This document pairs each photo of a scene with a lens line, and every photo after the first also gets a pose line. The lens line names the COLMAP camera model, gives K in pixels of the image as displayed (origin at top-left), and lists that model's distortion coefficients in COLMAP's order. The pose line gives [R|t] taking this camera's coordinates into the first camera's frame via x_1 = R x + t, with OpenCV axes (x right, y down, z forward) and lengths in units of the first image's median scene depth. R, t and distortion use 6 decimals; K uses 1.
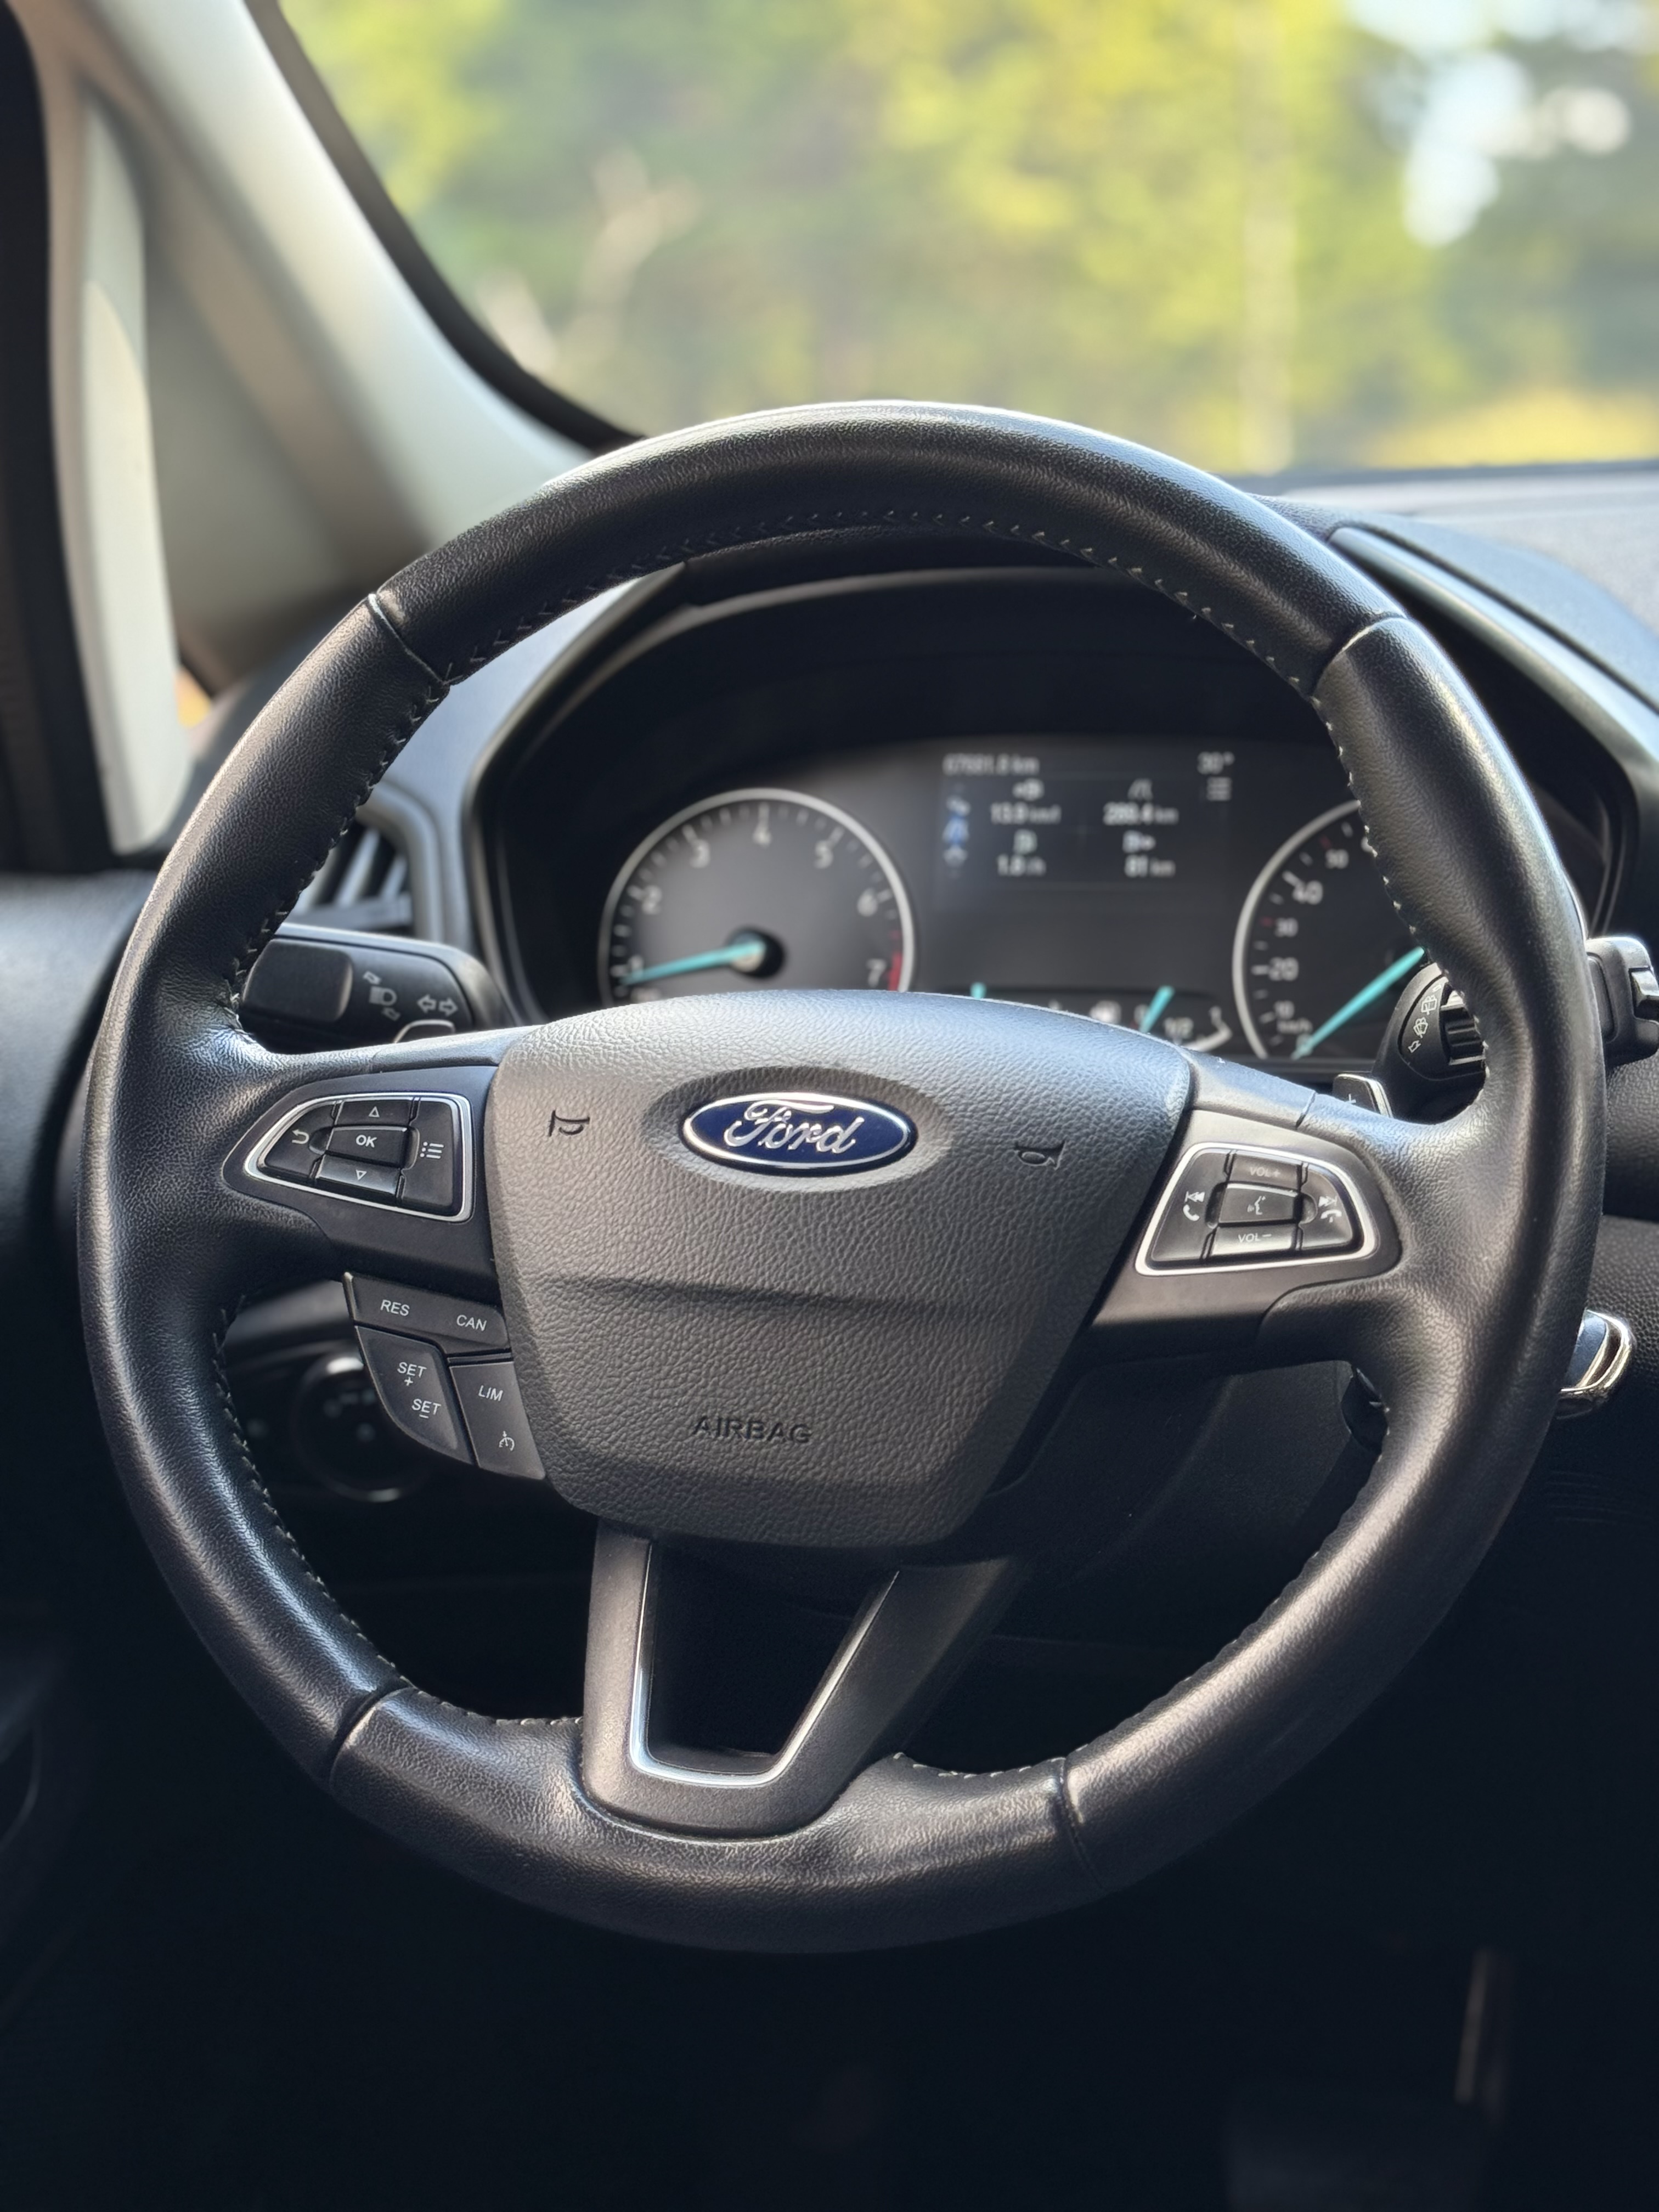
lens RADIAL K [[3605.8, 0, 818.6], [0, 3605.8, 1105.9], [0, 0, 1]] dist [0.271771, 0.000000]
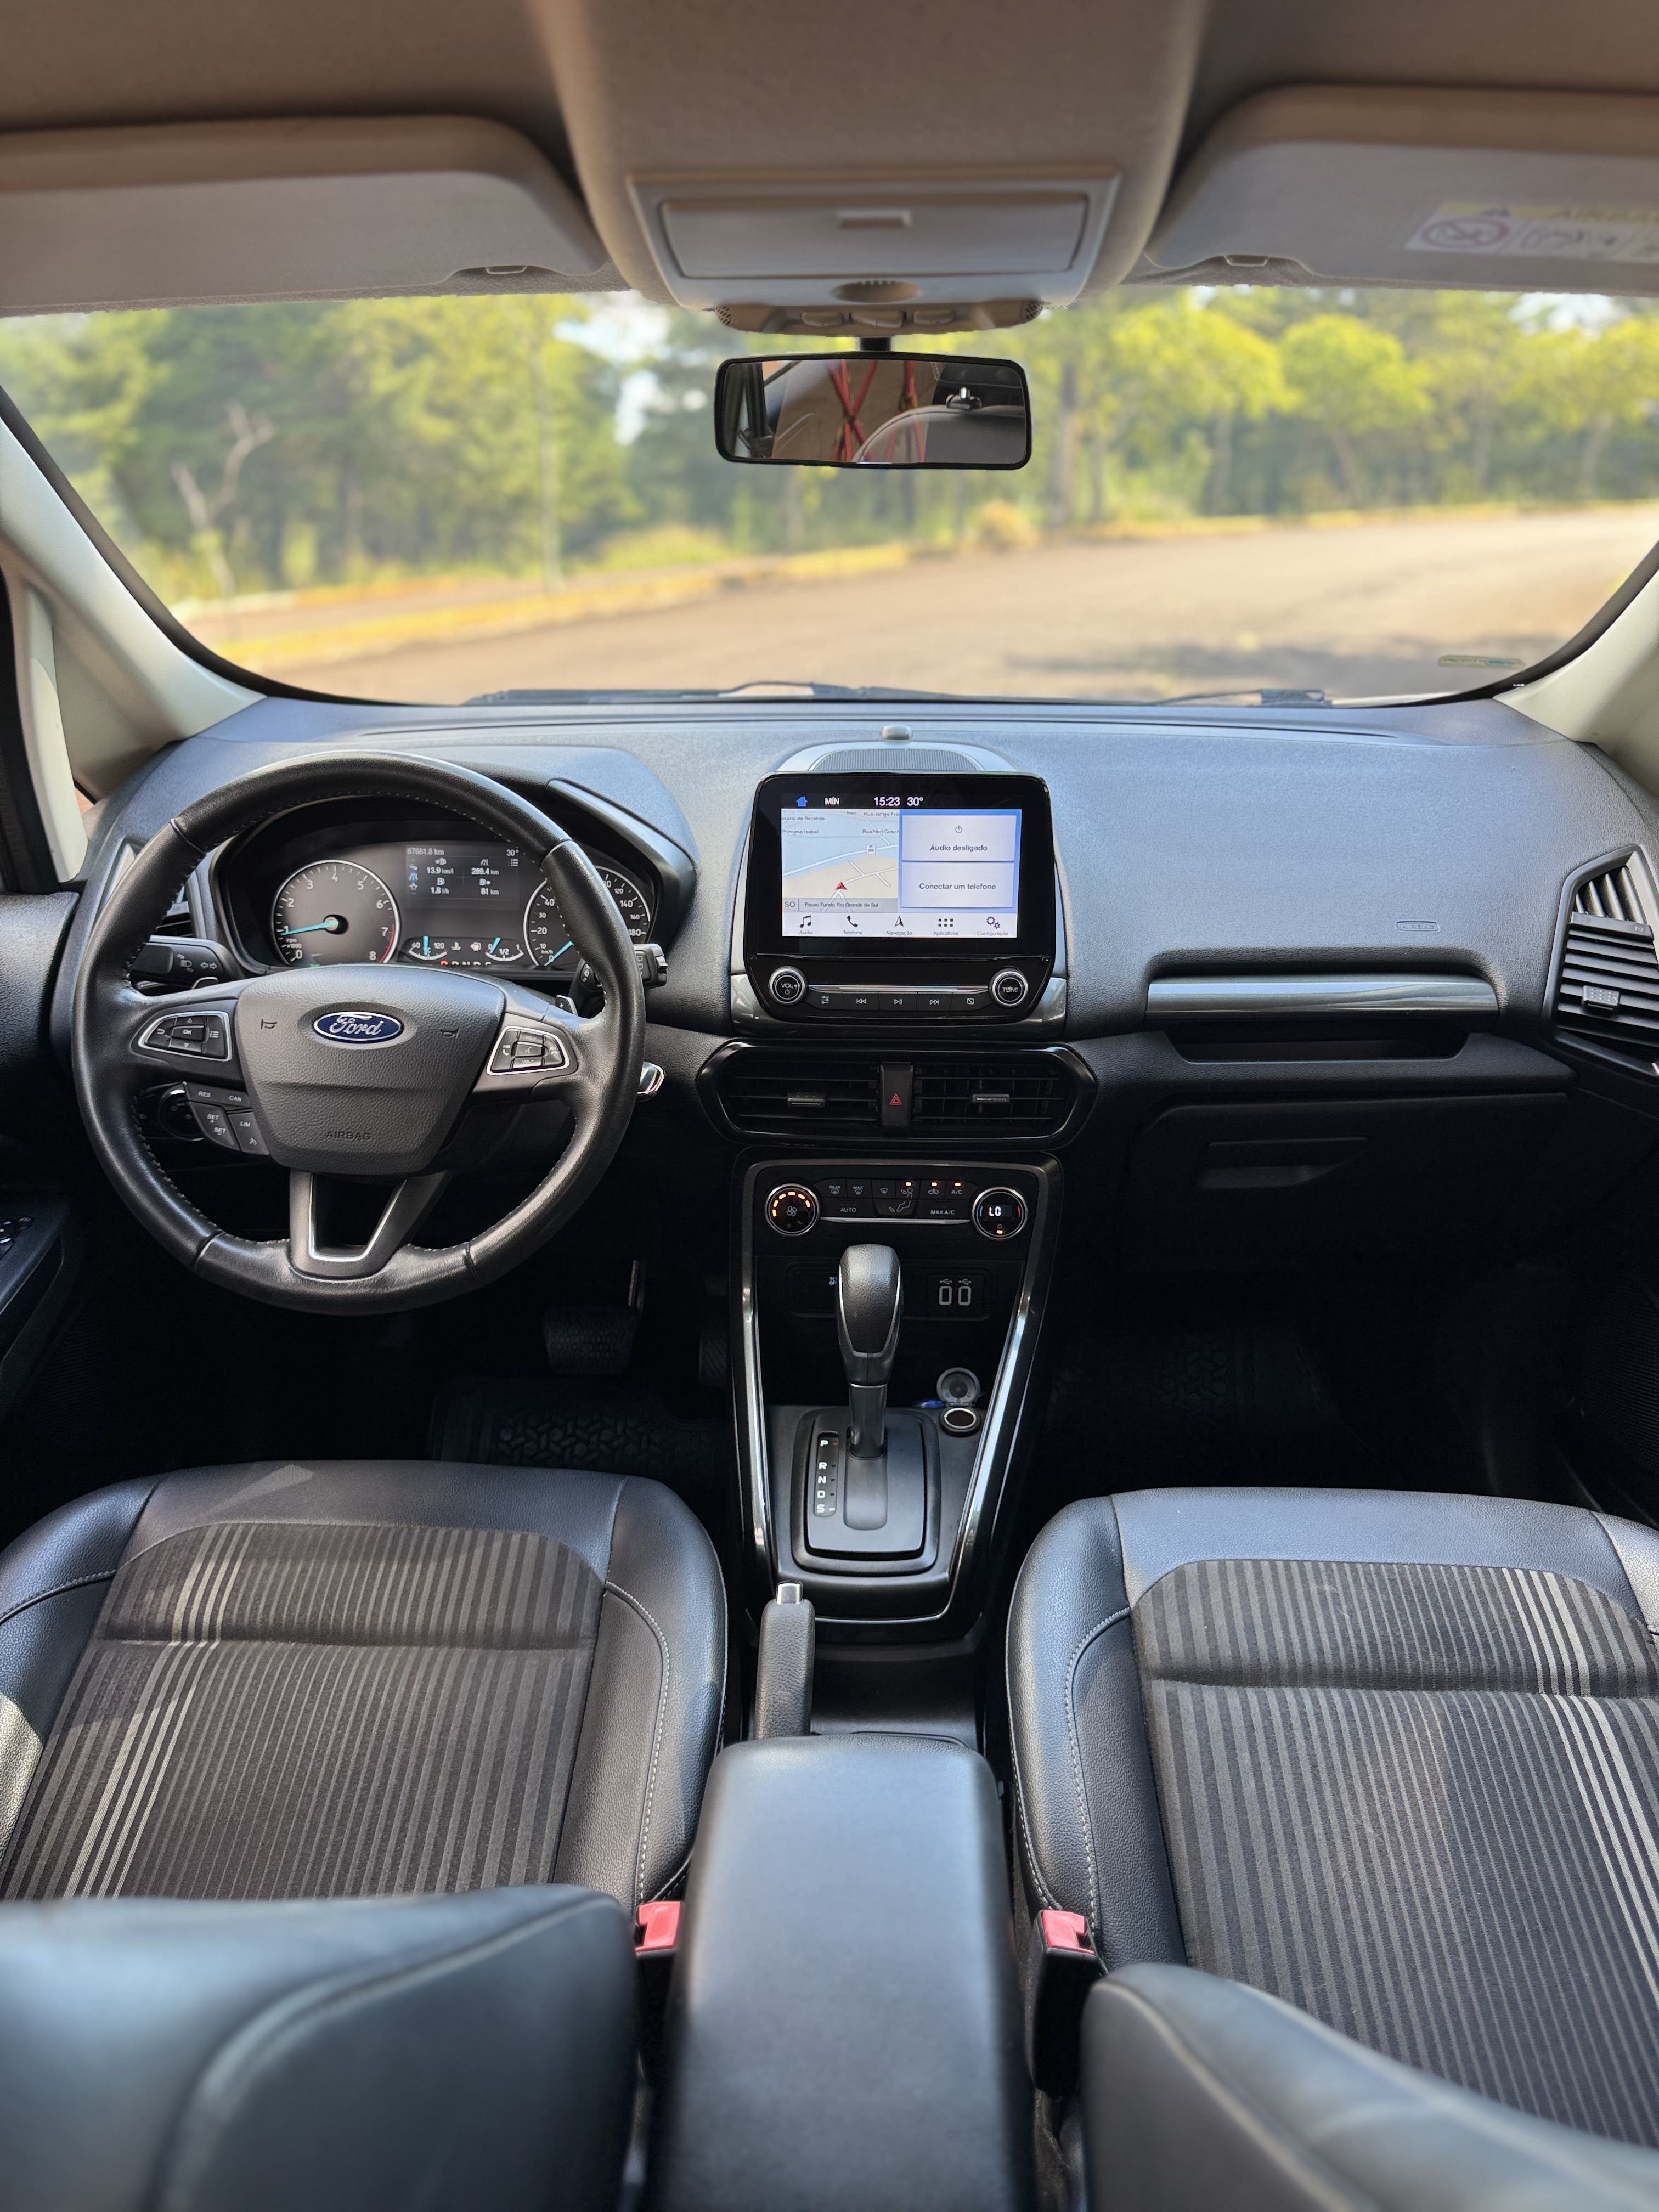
lens RADIAL K [[1592.0, 0, 839.6], [0, 1592.0, 1096.4], [0, 0, 1]] dist [0.003731, -0.003264]
pose [[0.958560, -0.058963, 0.278723, 0.004247], [0.013772, 0.986795, 0.161390, -0.126307], [-0.284559, -0.150864, 0.946714, -0.243327]]
